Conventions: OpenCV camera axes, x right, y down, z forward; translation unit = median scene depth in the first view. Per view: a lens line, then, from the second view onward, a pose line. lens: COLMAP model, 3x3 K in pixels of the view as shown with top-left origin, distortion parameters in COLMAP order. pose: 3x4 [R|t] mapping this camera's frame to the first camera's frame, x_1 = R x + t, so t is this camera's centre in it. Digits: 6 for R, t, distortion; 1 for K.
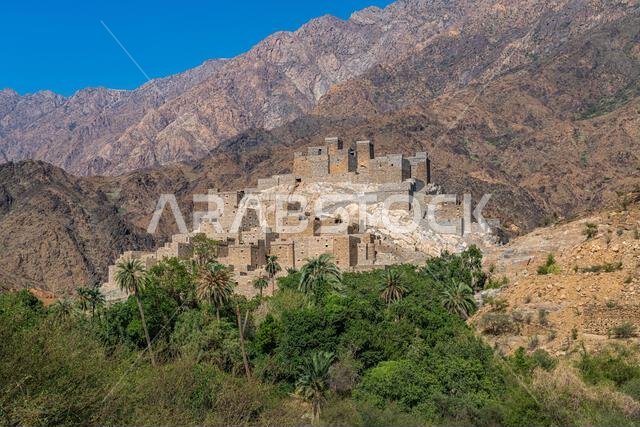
lens RADIAL K [[316.3, 0, 319.9], [0, 316.3, 214.6], [0, 0, 1]] dist [0.004467, -0.000657]
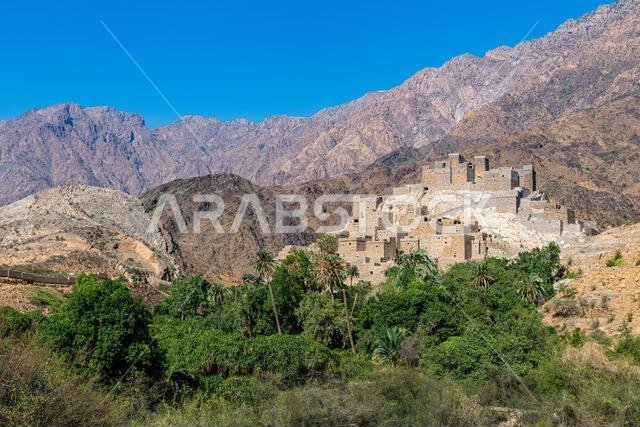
lens RADIAL K [[260.5, 0, 320.0], [0, 260.5, 211.5], [0, 0, 1]] dist [-0.000707, 0.000817]
pose [[0.999248, 0.003527, -0.038615, -0.463066], [-0.003524, 0.999994, 0.000165, -0.019911], [0.038615, -0.000029, 0.999254, -0.020637]]
